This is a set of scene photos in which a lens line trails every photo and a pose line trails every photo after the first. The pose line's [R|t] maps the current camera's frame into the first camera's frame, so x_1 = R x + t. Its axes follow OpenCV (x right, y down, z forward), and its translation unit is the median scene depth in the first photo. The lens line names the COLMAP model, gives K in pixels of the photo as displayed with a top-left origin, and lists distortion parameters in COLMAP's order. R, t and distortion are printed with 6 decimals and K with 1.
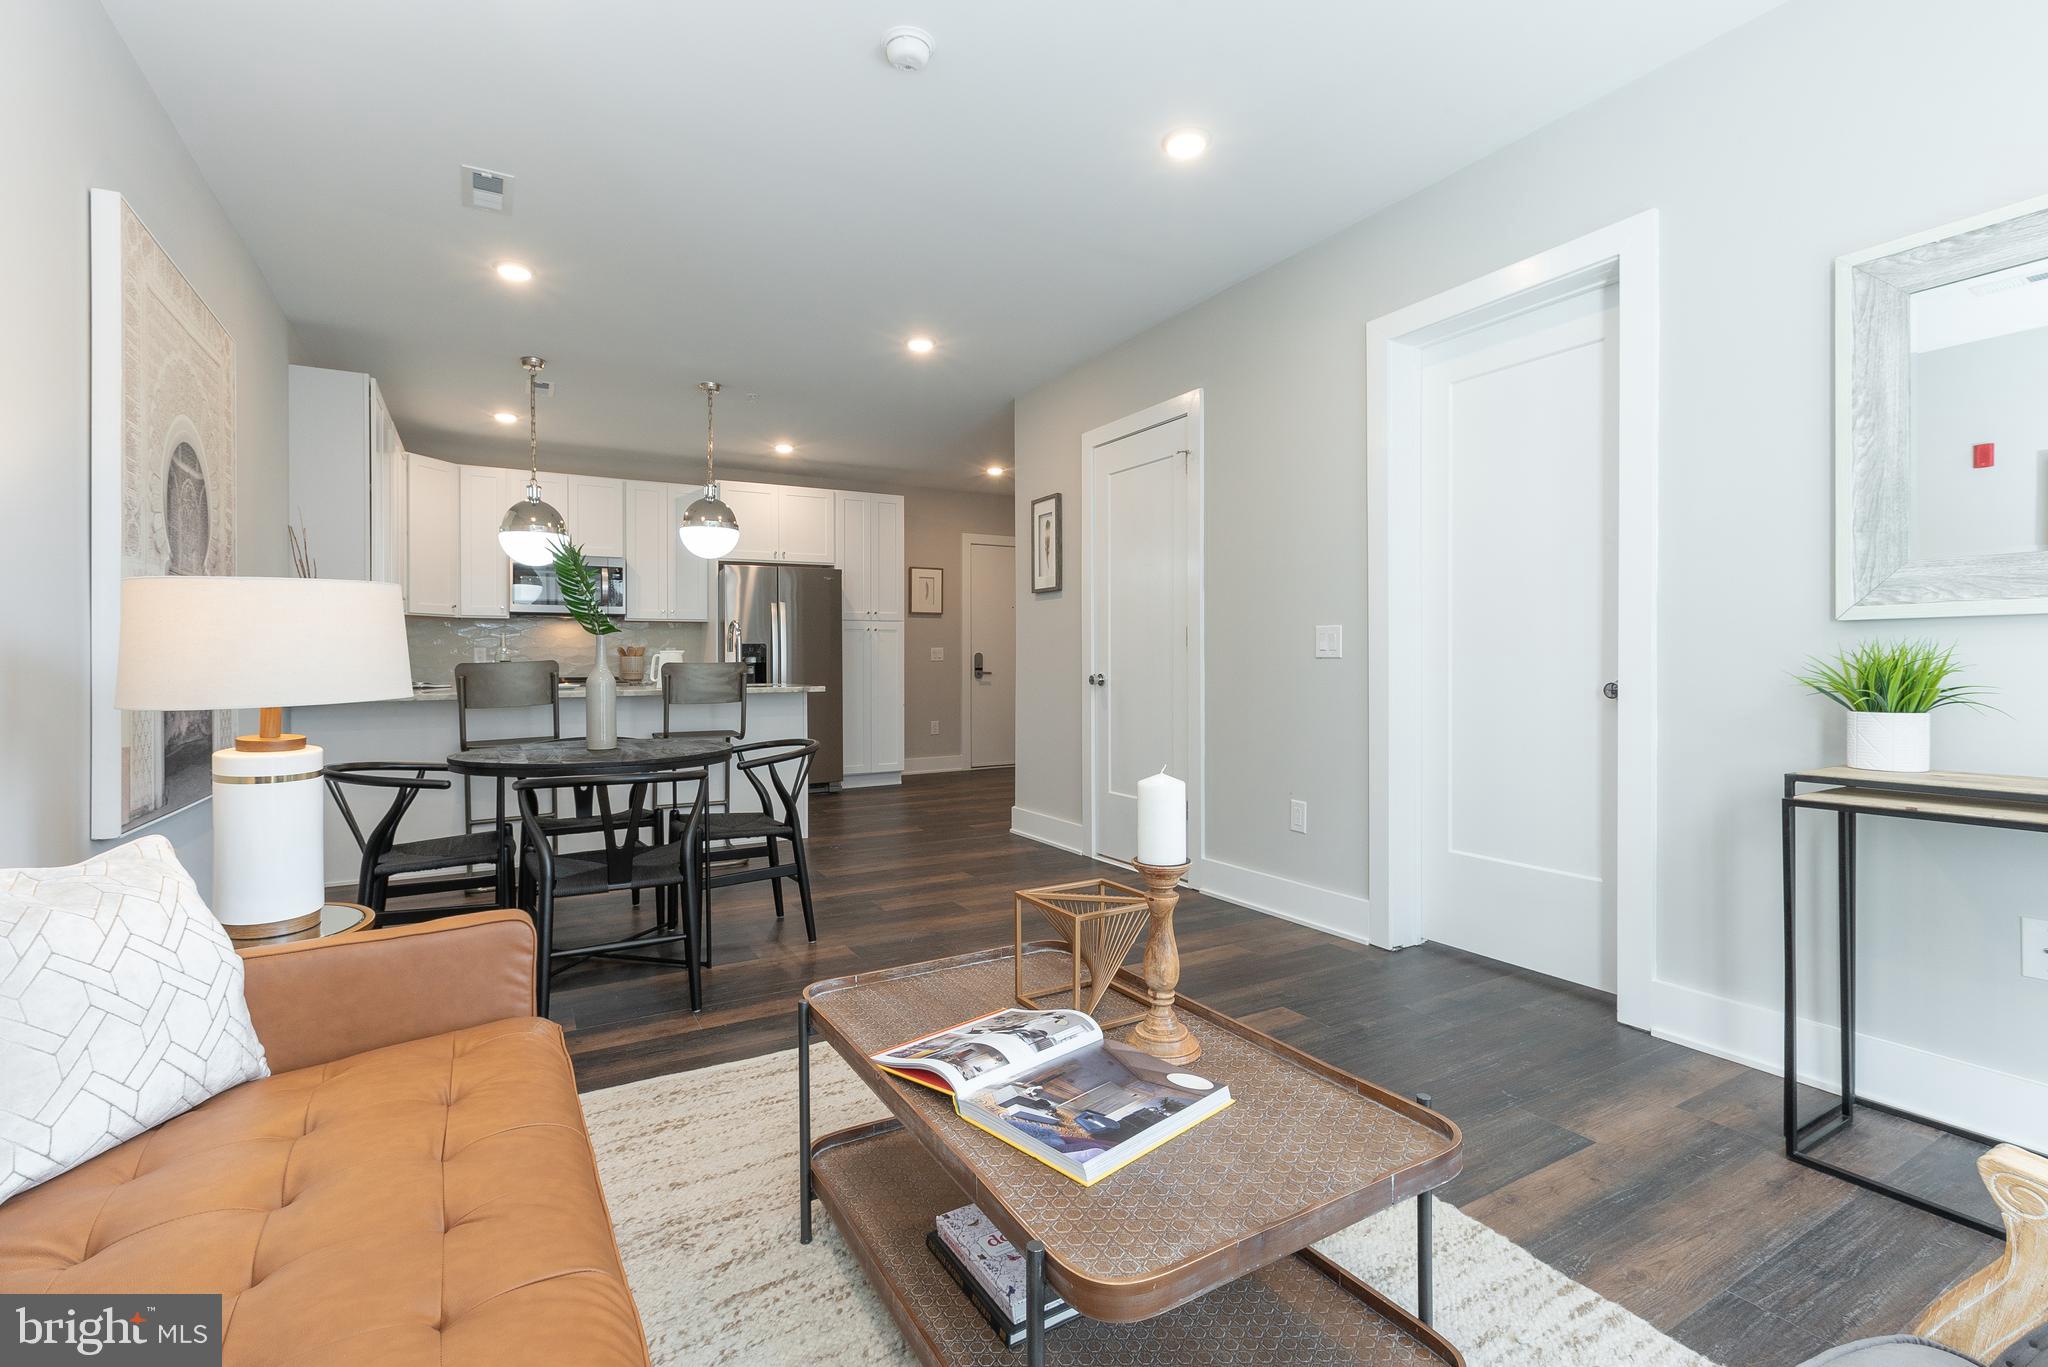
lens RADIAL K [[941.7, 0, 1031.3], [0, 941.7, 661.3], [0, 0, 1]] dist [0.000008, -0.000209]
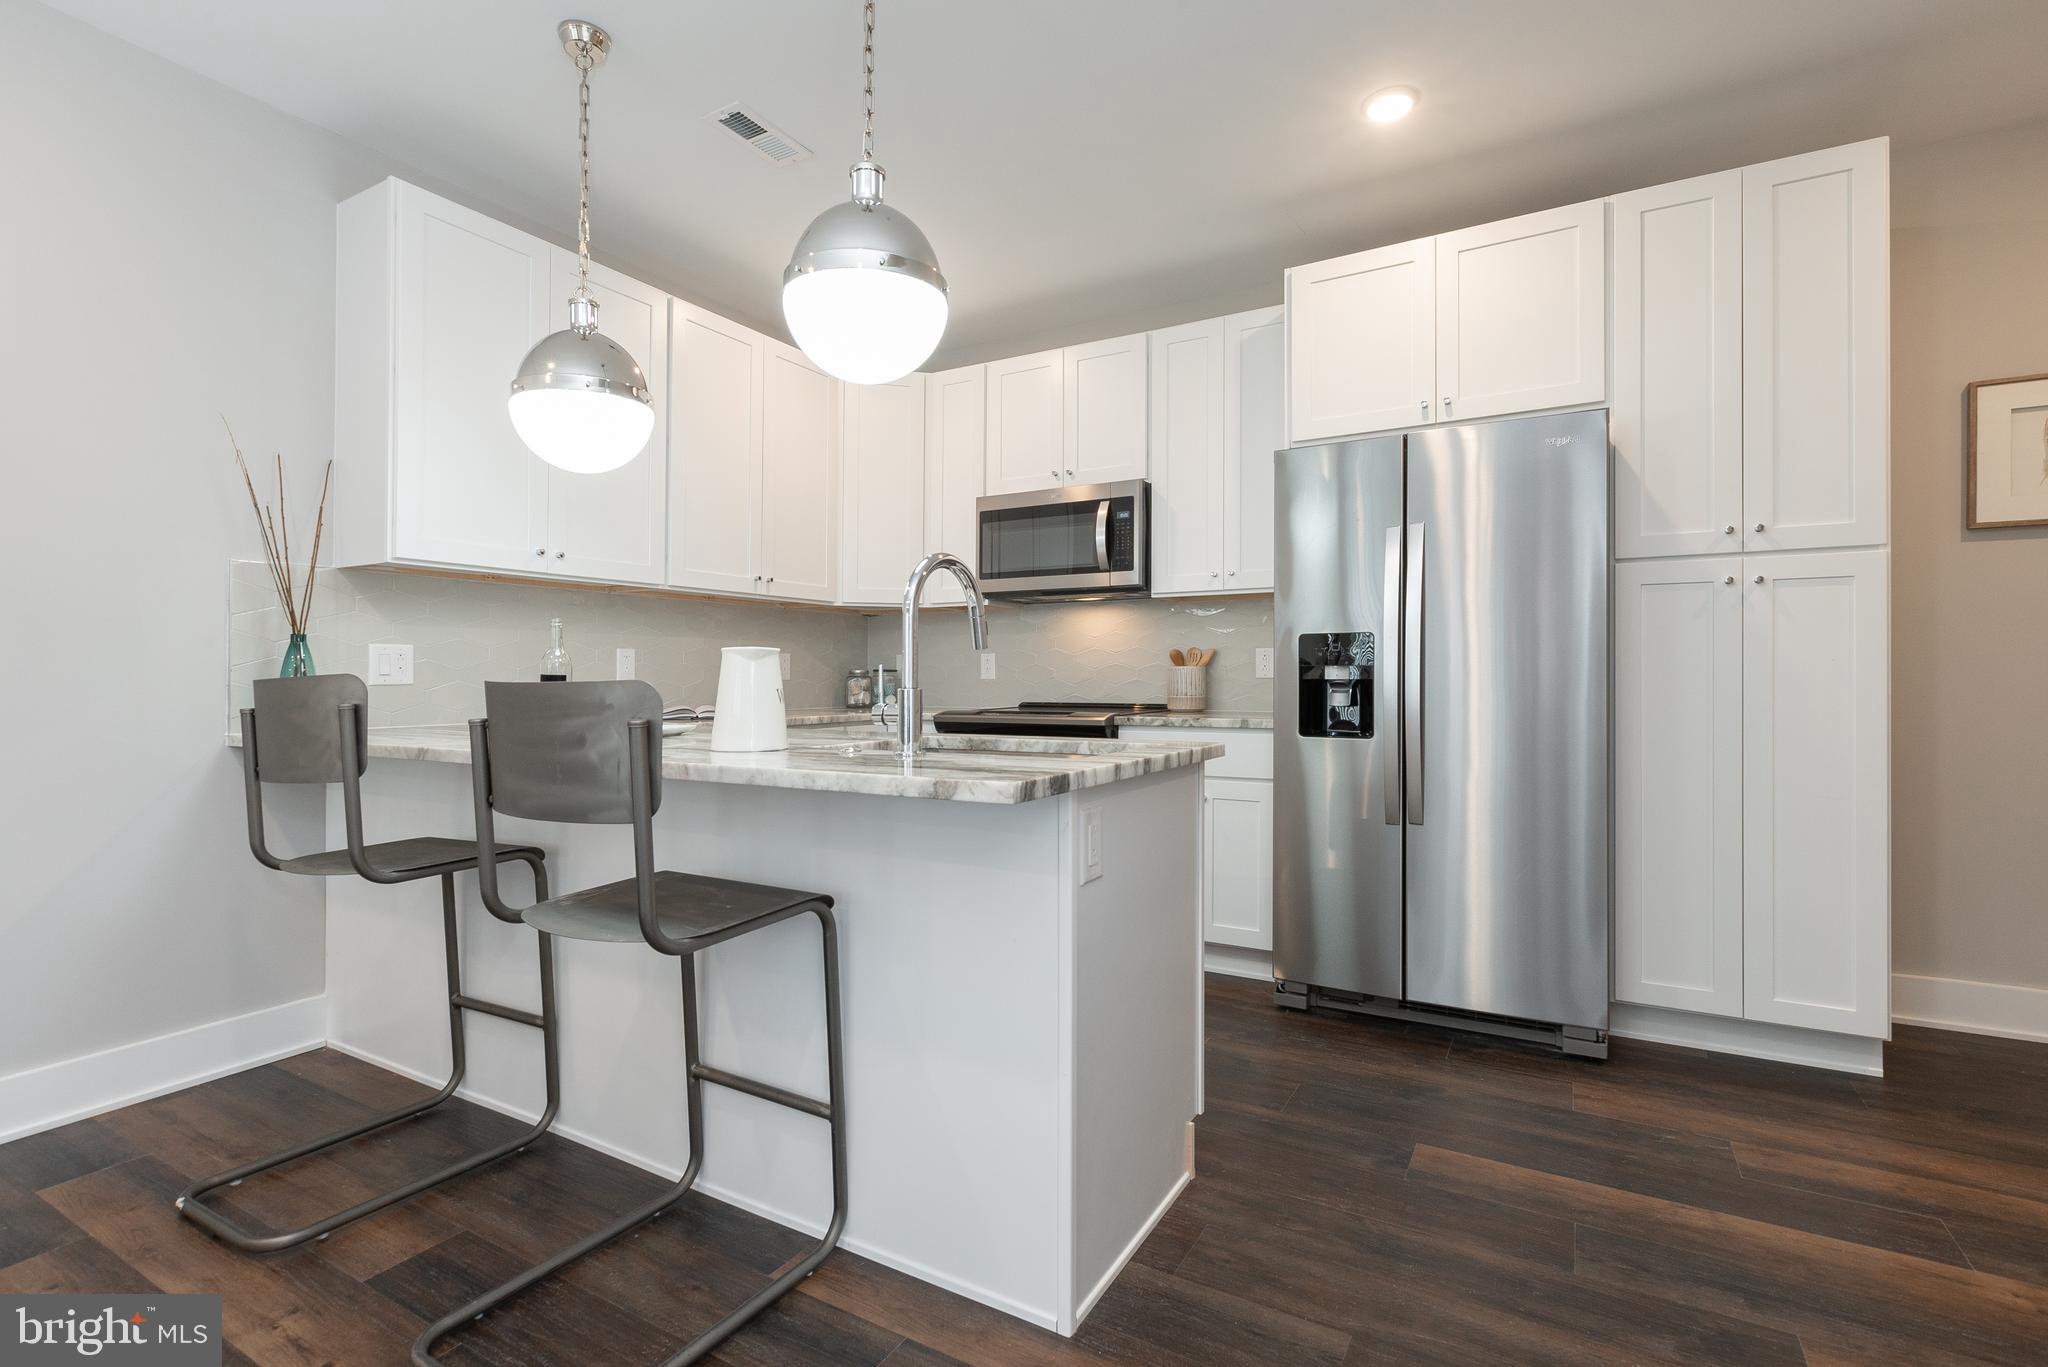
lens RADIAL K [[941.7, 0, 1027.4], [0, 941.7, 689.3], [0, 0, 1]] dist [0.000008, -0.000209]
pose [[0.501536, 0.016669, -0.864976, -0.008633], [-0.000221, 0.999817, 0.019139, -0.002095], [0.865137, -0.009408, 0.501448, 0.773578]]
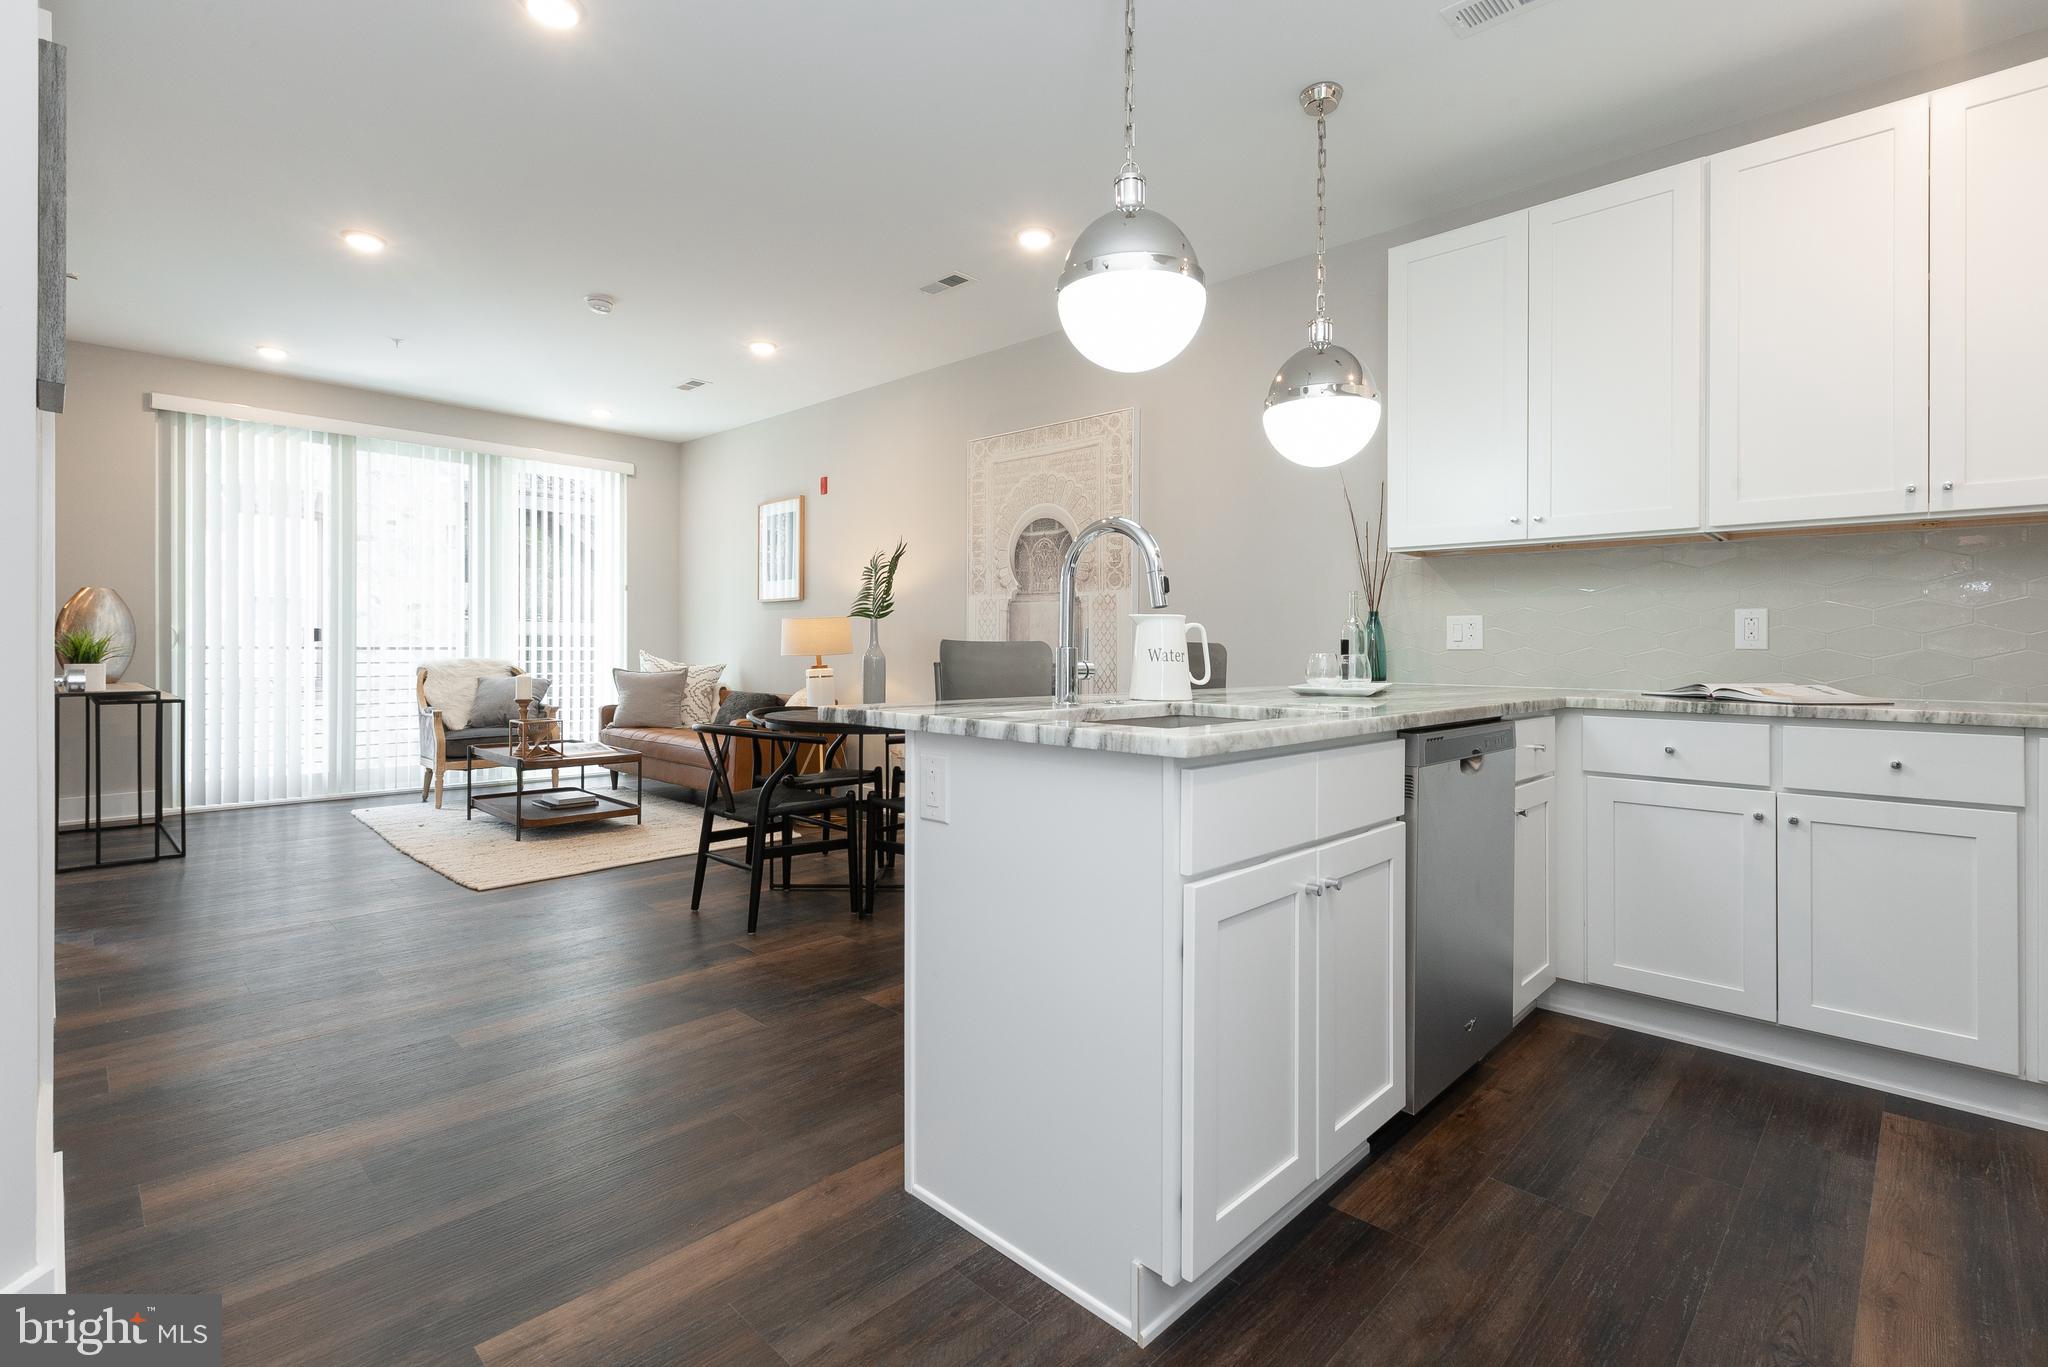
lens RADIAL K [[941.7, 0, 1021.9], [0, 941.7, 645.4], [0, 0, 1]] dist [0.000008, -0.000209]
pose [[-0.961114, -0.001867, -0.276146, -0.167852], [-0.001973, 0.999998, 0.000104, 0.002577], [0.276145, 0.000645, -0.961116, 1.197403]]
